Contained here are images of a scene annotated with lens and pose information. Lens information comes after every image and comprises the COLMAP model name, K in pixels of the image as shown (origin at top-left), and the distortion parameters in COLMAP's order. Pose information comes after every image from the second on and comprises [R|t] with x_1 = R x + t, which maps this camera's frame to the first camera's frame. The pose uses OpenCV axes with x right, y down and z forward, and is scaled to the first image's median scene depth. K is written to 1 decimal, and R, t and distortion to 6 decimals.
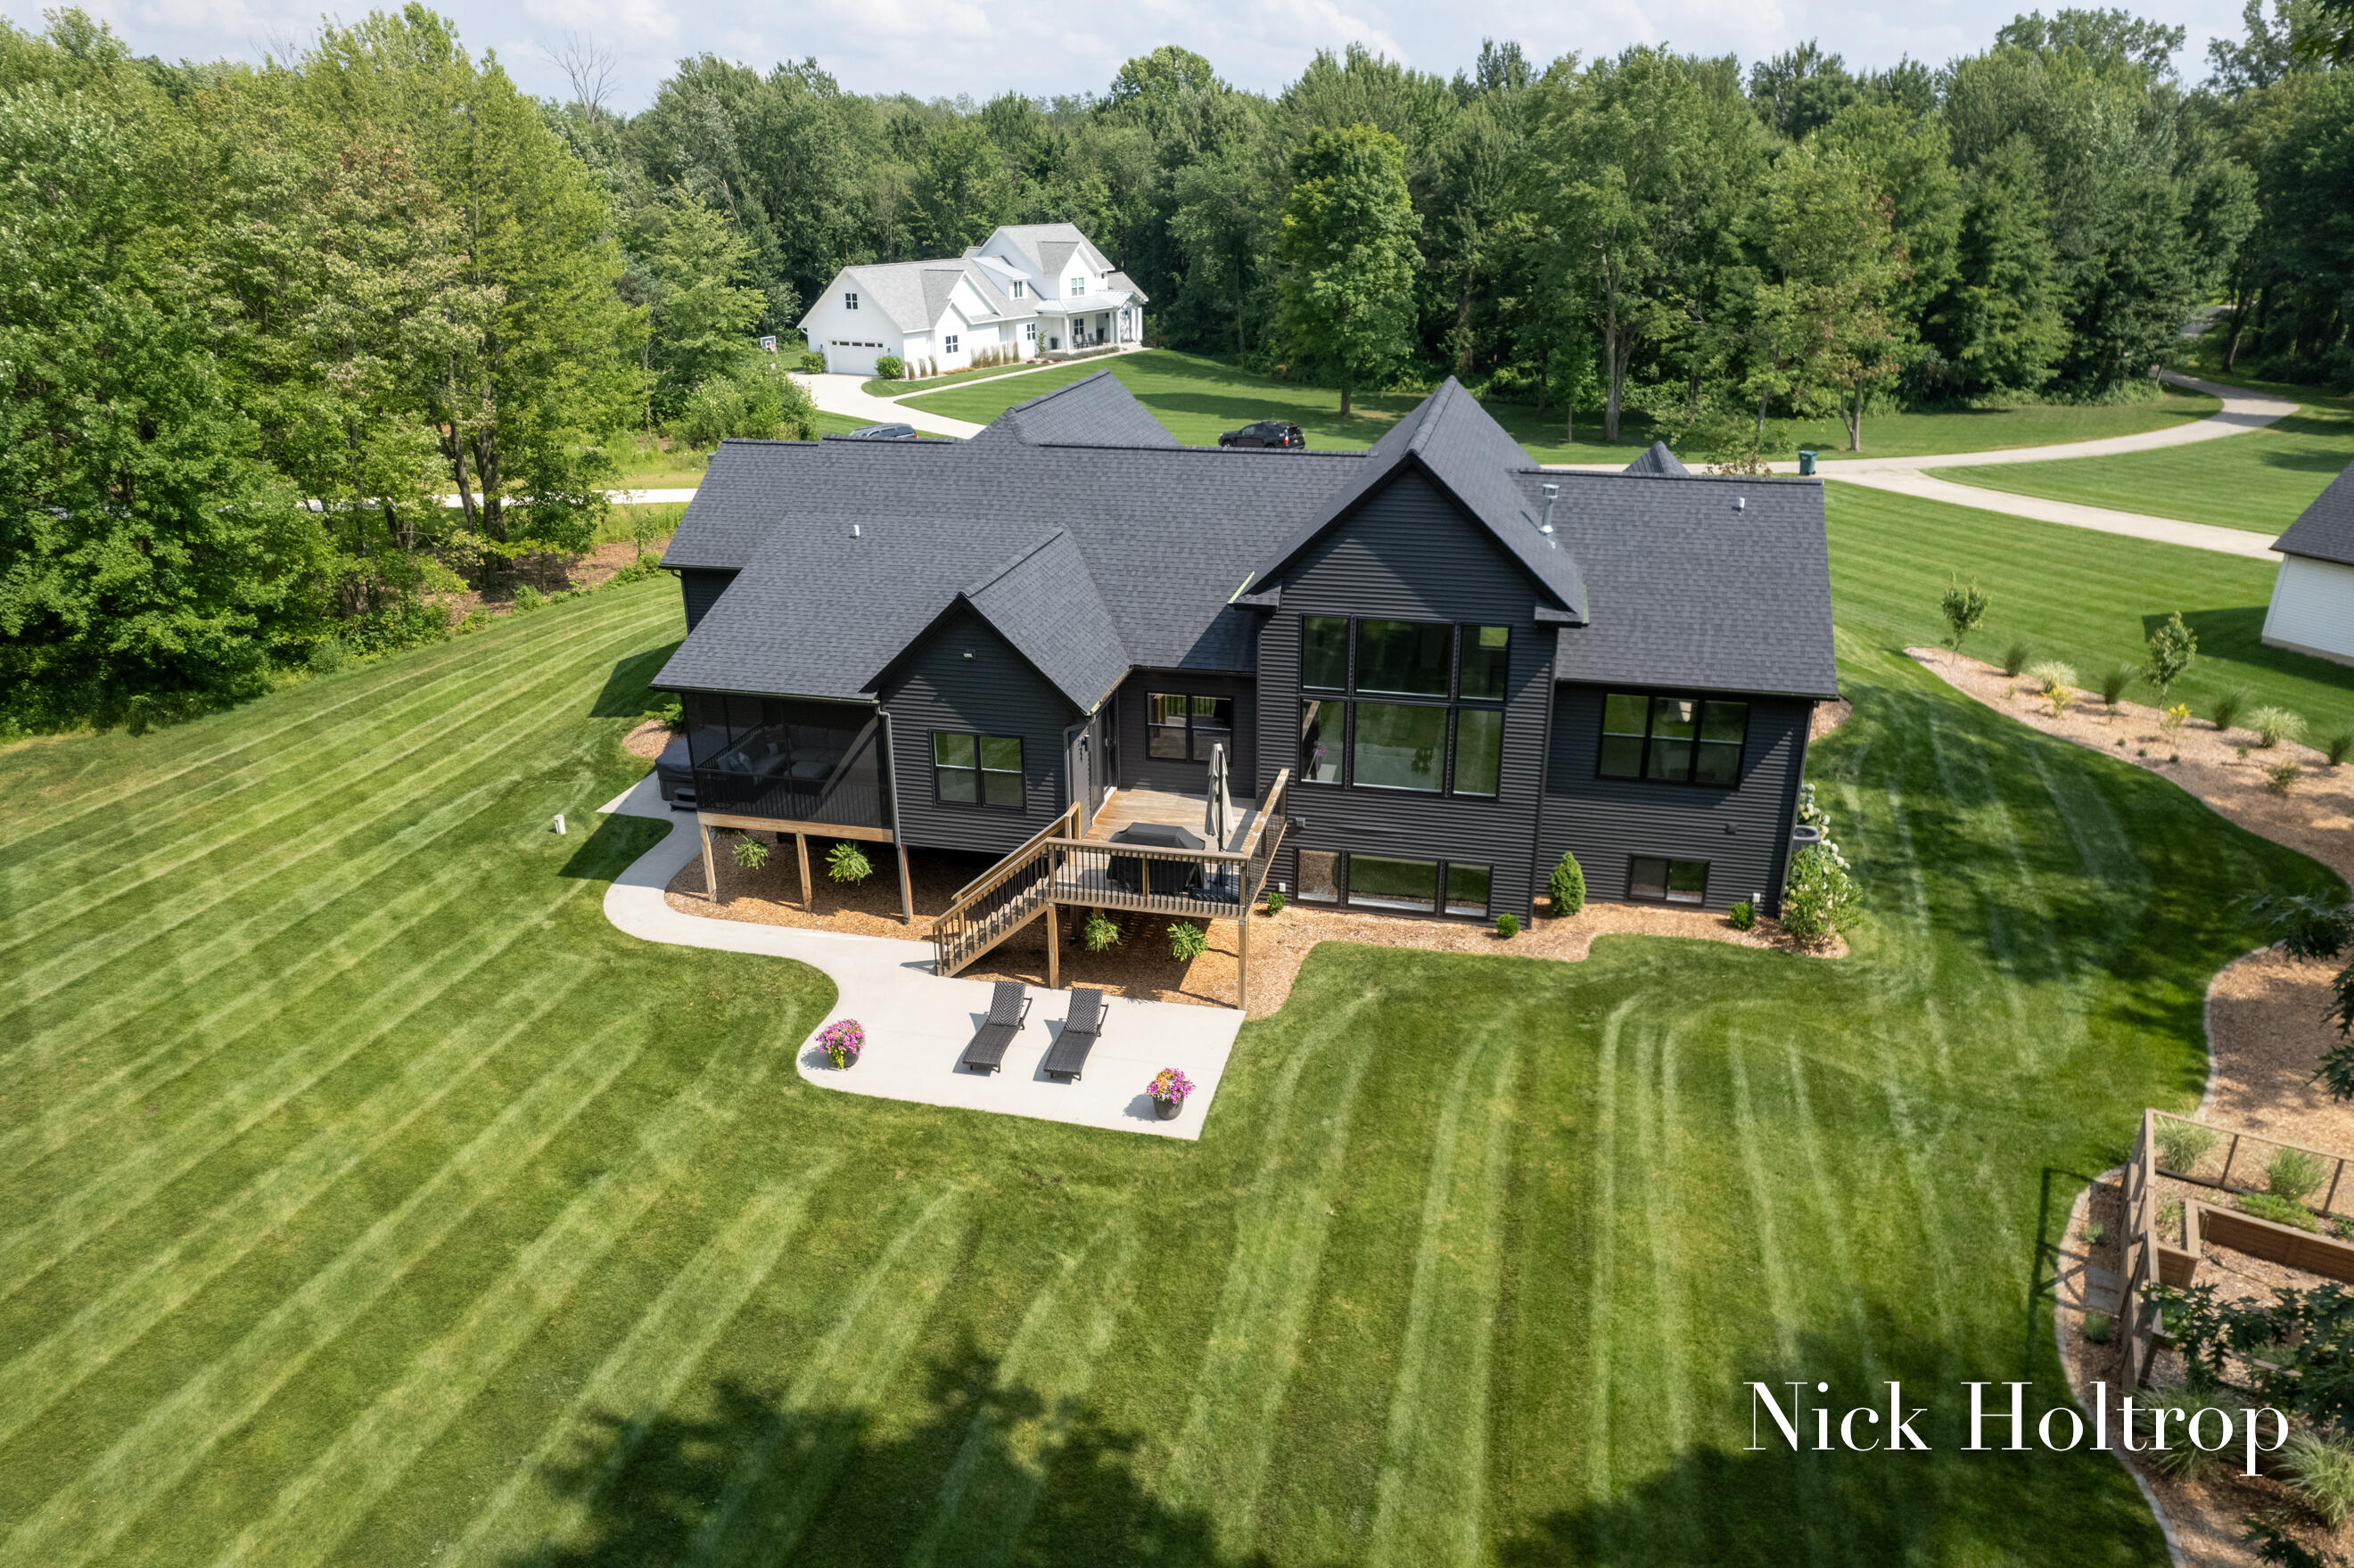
lens RADIAL K [[1516.9, 0, 1193.0], [0, 1516.9, 818.1], [0, 0, 1]] dist [-0.076215, 0.069482]
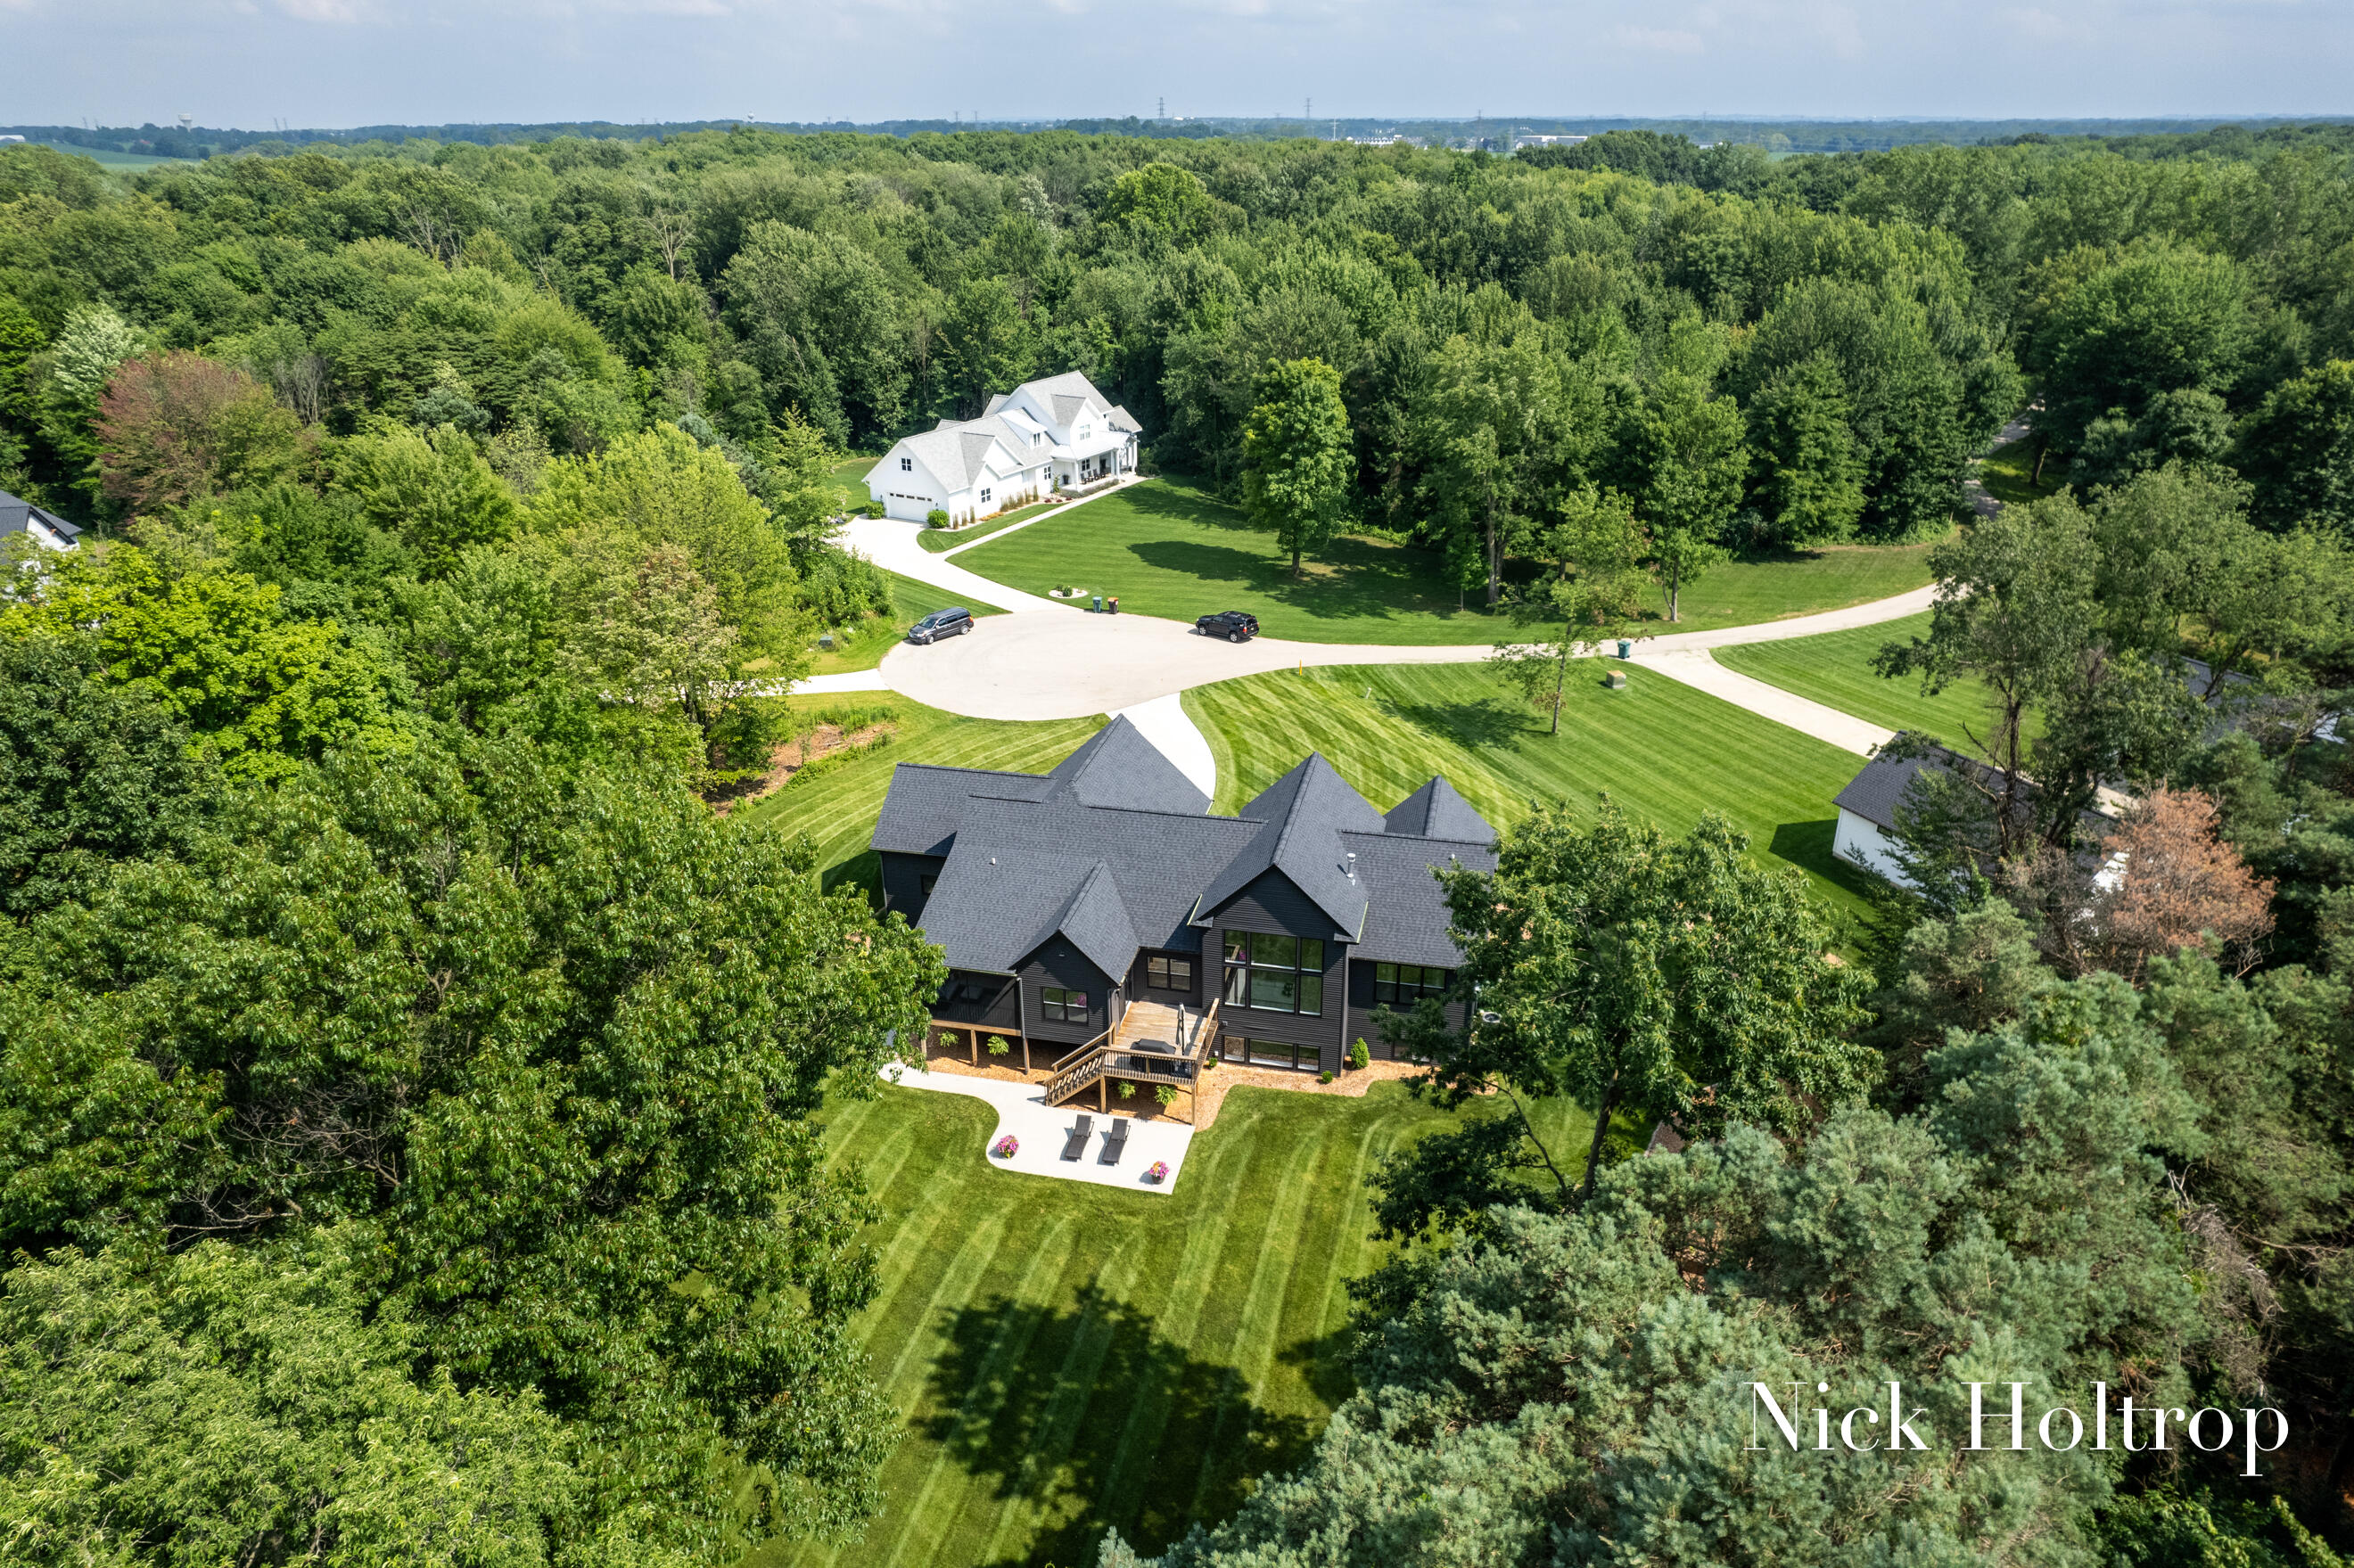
lens RADIAL K [[1516.9, 0, 1193.0], [0, 1516.9, 818.1], [0, 0, 1]] dist [-0.076215, 0.069482]
pose [[0.999985, -0.001034, 0.005470, 0.018649], [0.000825, 0.999274, 0.038097, -0.344119], [-0.005505, -0.038091, 0.999259, -0.979100]]
